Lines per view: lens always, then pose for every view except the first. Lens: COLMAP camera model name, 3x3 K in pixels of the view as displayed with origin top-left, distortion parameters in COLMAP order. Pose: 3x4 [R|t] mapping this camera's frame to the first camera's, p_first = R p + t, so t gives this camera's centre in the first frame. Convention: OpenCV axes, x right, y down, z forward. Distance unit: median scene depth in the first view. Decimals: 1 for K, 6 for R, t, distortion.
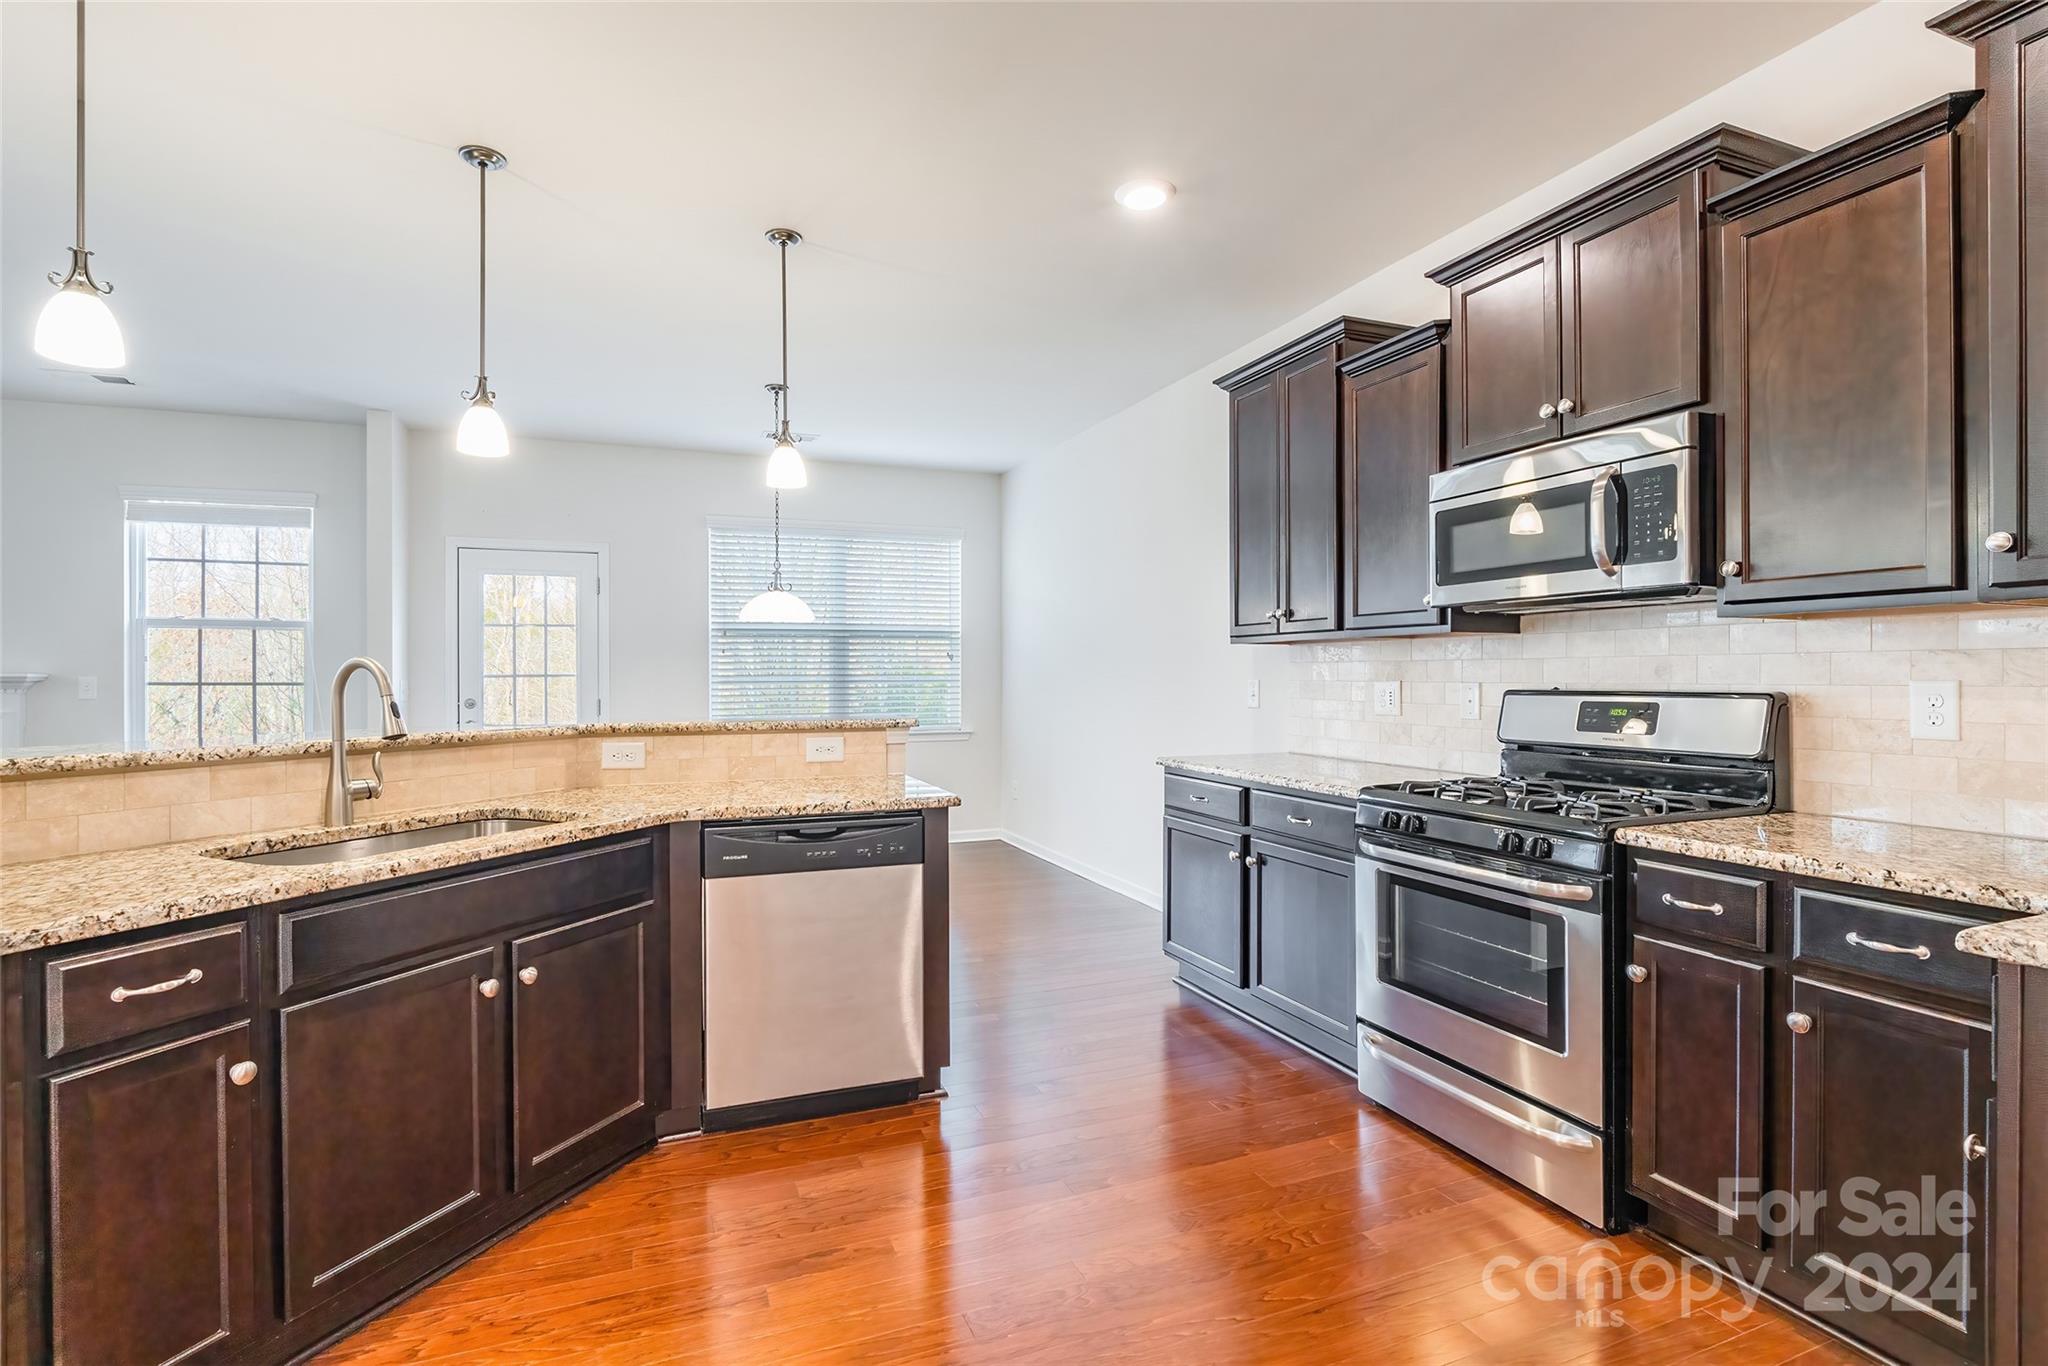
lens RADIAL K [[947.0, 0, 956.6], [0, 947.0, 666.7], [0, 0, 1]] dist [-0.011178, 0.001045]
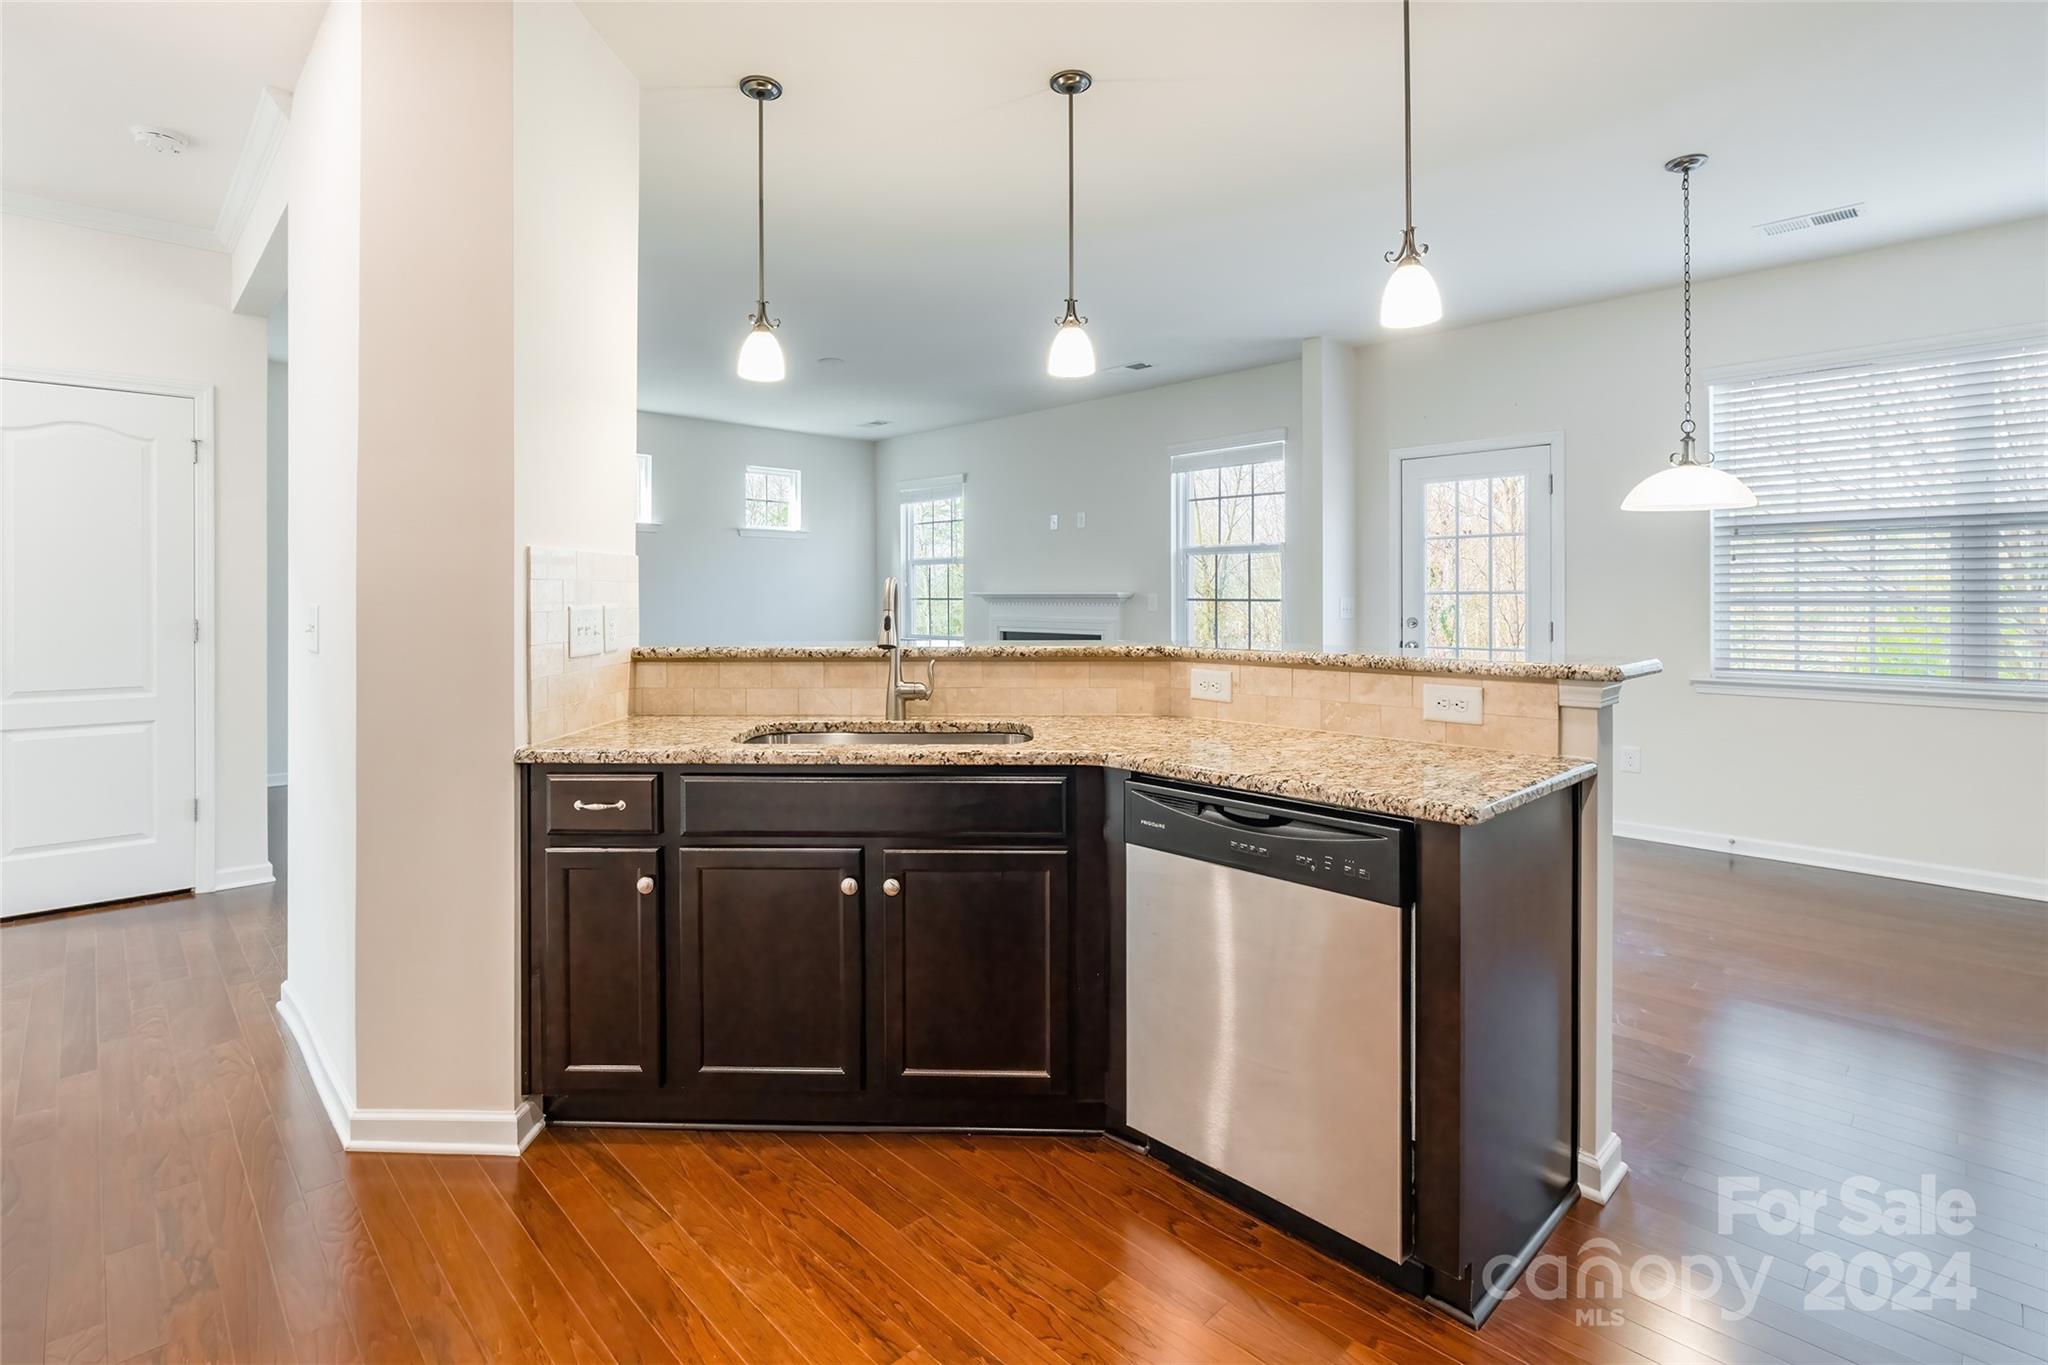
lens RADIAL K [[947.0, 0, 1028.4], [0, 947.0, 592.2], [0, 0, 1]] dist [-0.011178, 0.001045]
pose [[0.407227, -0.001754, -0.913325, 0.425362], [0.009856, 0.999948, 0.002475, 0.005800], [0.913274, -0.010009, 0.407224, 0.565435]]
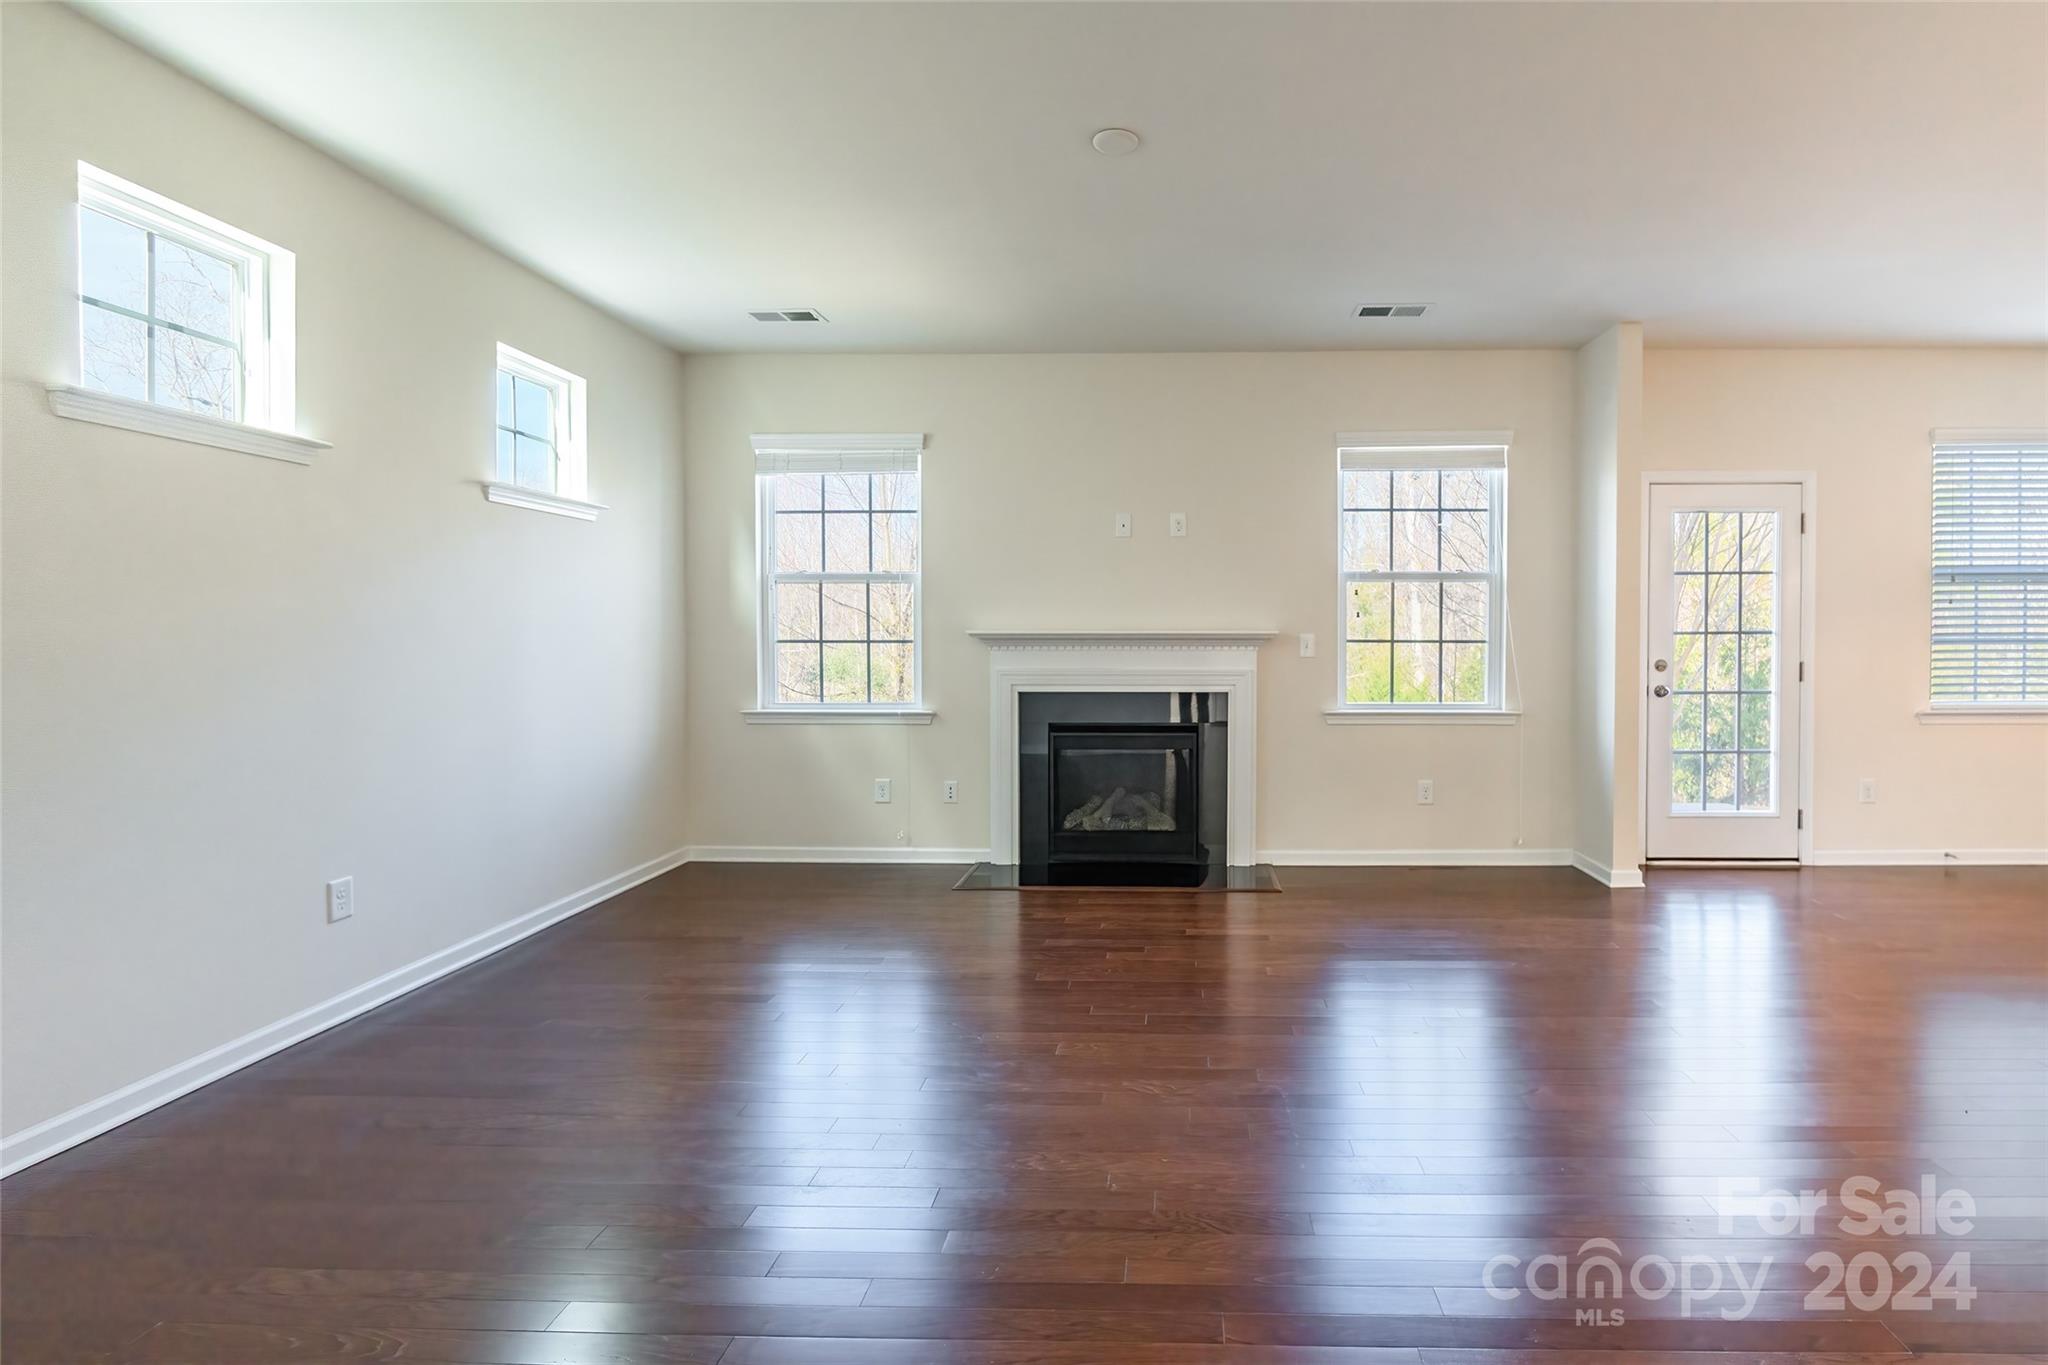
lens RADIAL K [[947.0, 0, 1112.0], [0, 947.0, 649.4], [0, 0, 1]] dist [-0.011178, 0.001045]
pose [[0.926355, 0.011040, -0.376489, -1.428481], [0.002712, 0.999349, 0.035977, -0.016664], [0.376641, -0.034349, 0.925722, 0.036878]]
